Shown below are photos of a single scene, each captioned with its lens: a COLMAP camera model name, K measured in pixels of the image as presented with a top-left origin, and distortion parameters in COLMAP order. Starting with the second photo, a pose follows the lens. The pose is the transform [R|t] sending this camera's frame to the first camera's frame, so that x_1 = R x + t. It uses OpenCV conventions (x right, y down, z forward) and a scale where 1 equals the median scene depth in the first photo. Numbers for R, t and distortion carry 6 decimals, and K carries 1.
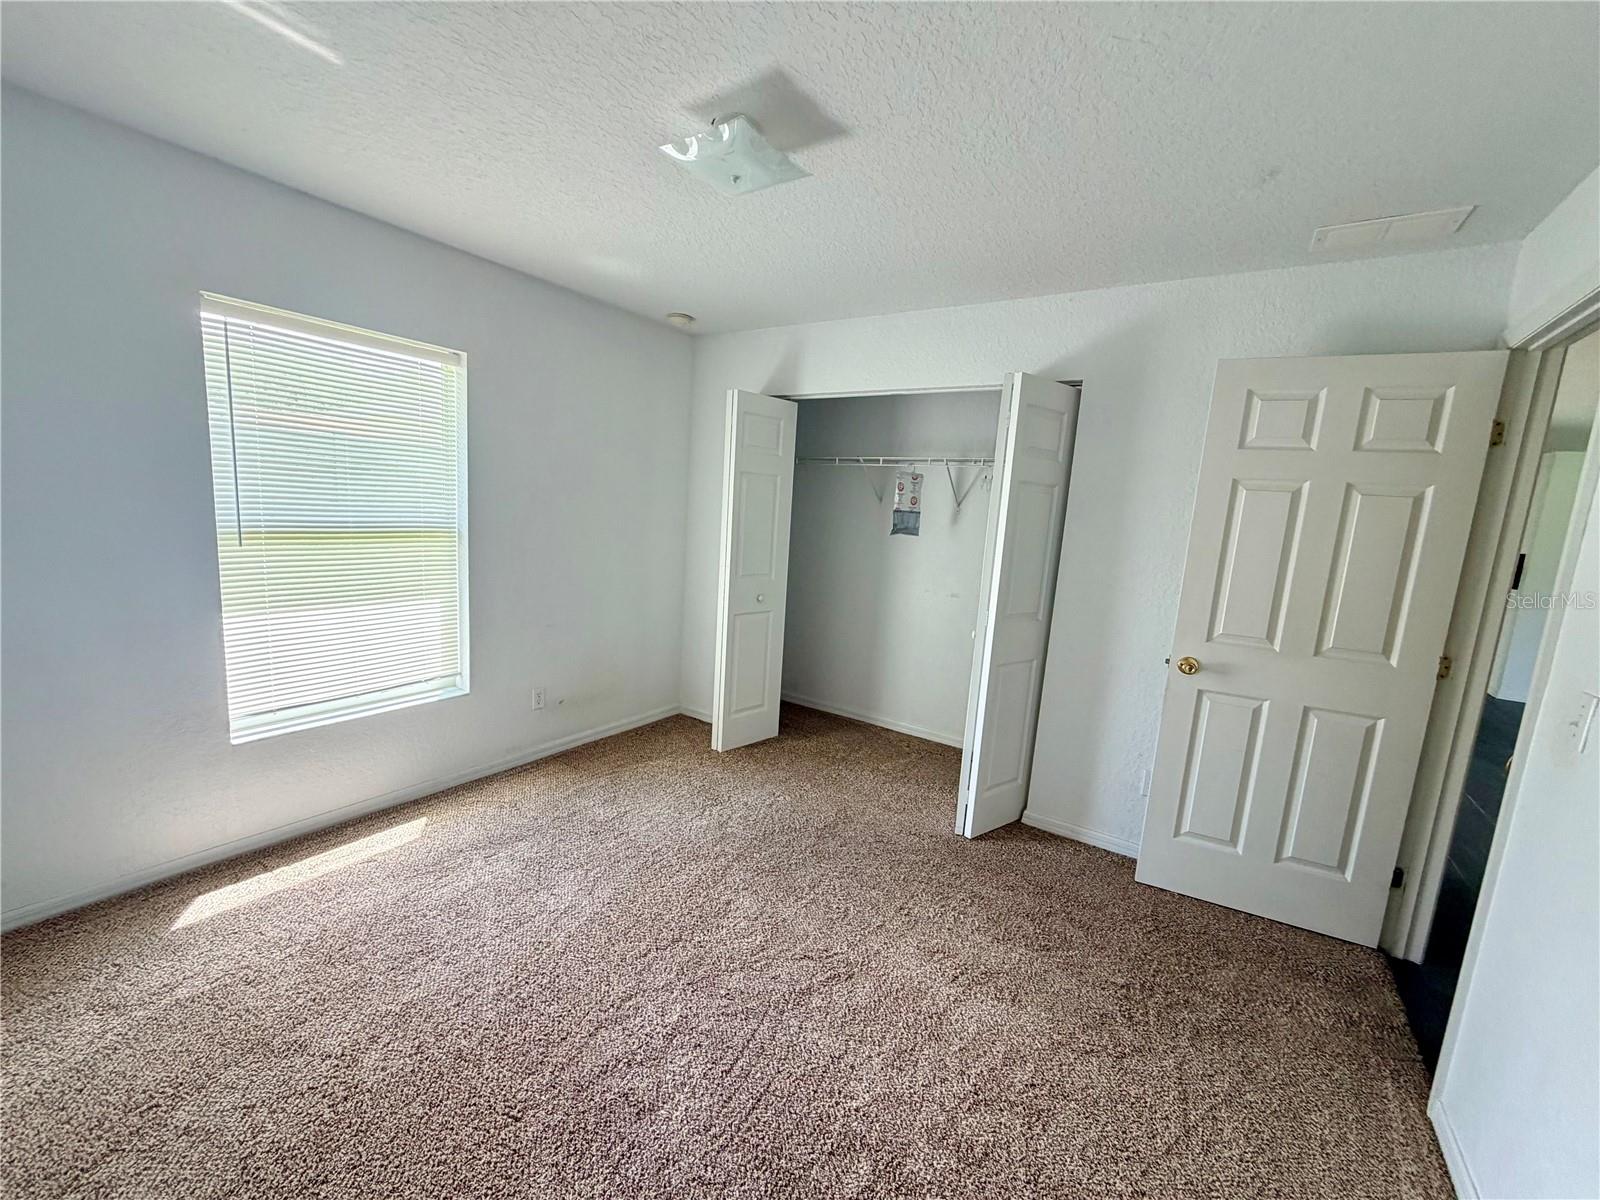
lens RADIAL K [[636.5, 0, 795.3], [0, 636.5, 599.9], [0, 0, 1]] dist [-0.000741, 0.000339]
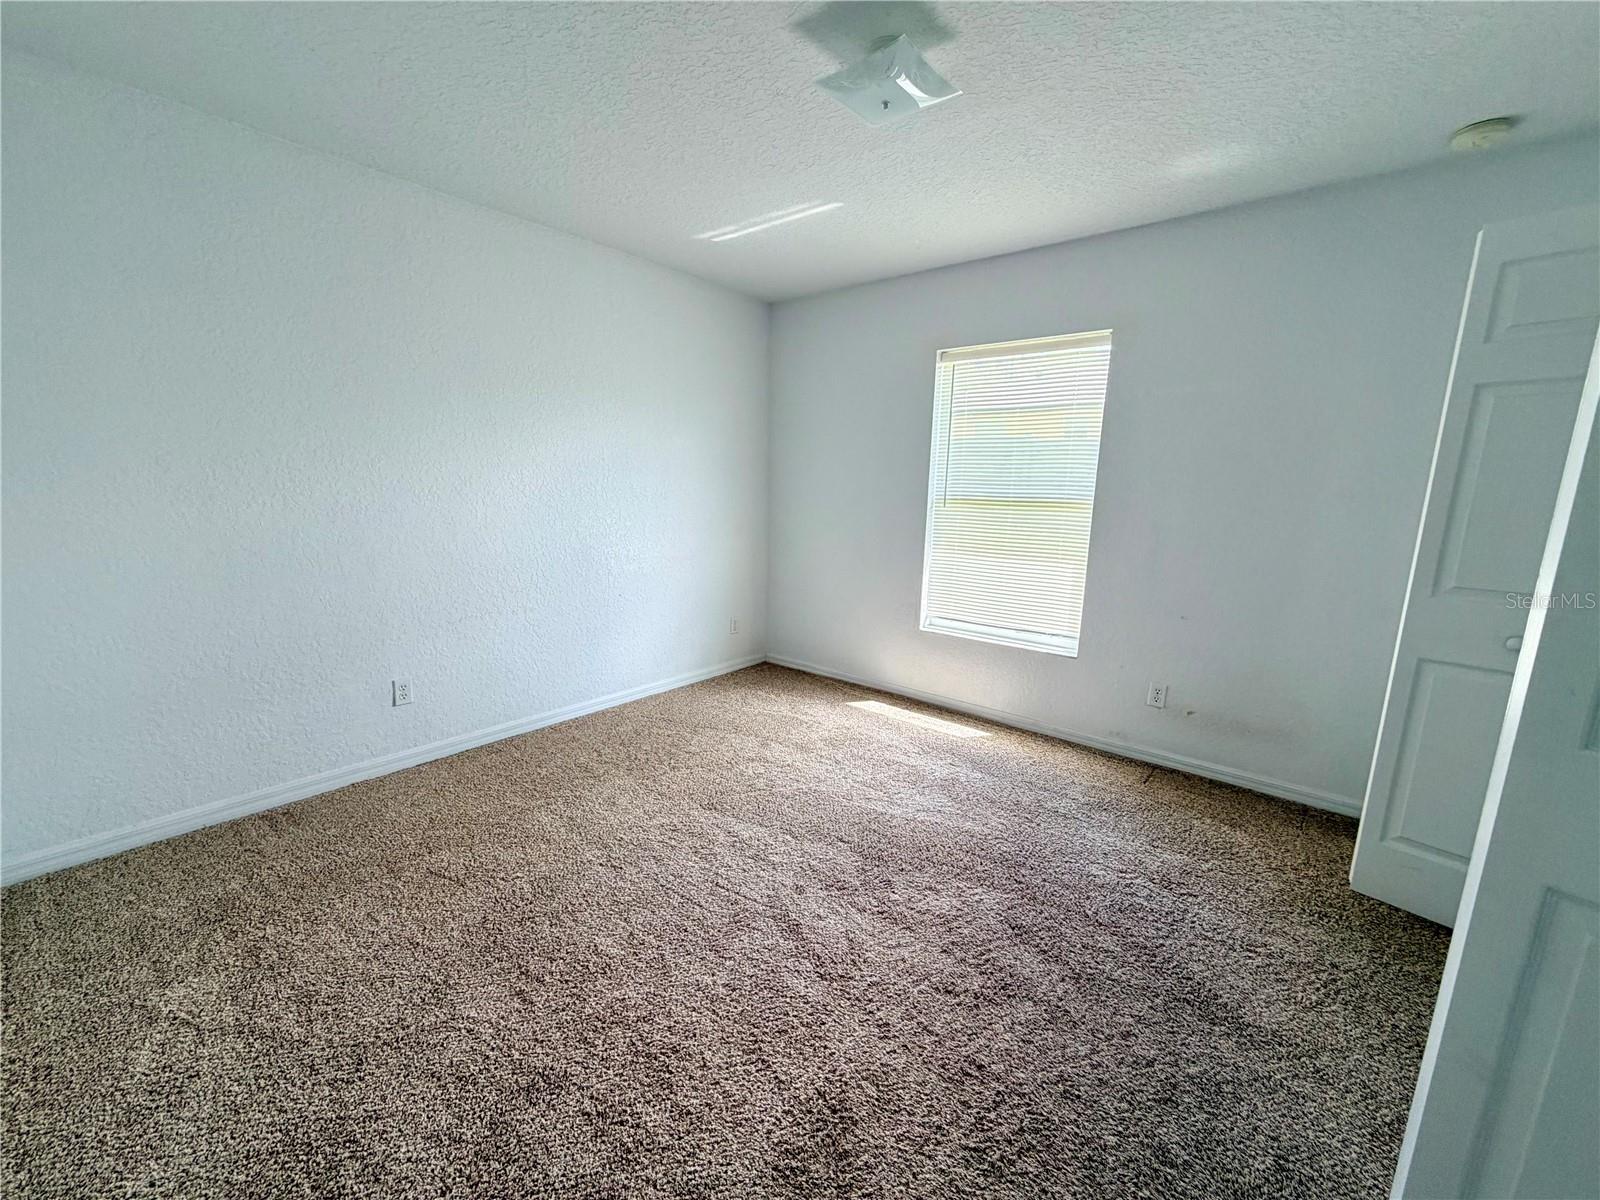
lens RADIAL K [[636.5, 0, 795.3], [0, 636.5, 599.9], [0, 0, 1]] dist [-0.000741, 0.000339]
pose [[-0.100703, 0.114799, -0.988271, 0.663733], [-0.177275, 0.975355, 0.131363, -0.002592], [0.978996, 0.188424, -0.077870, 0.715199]]
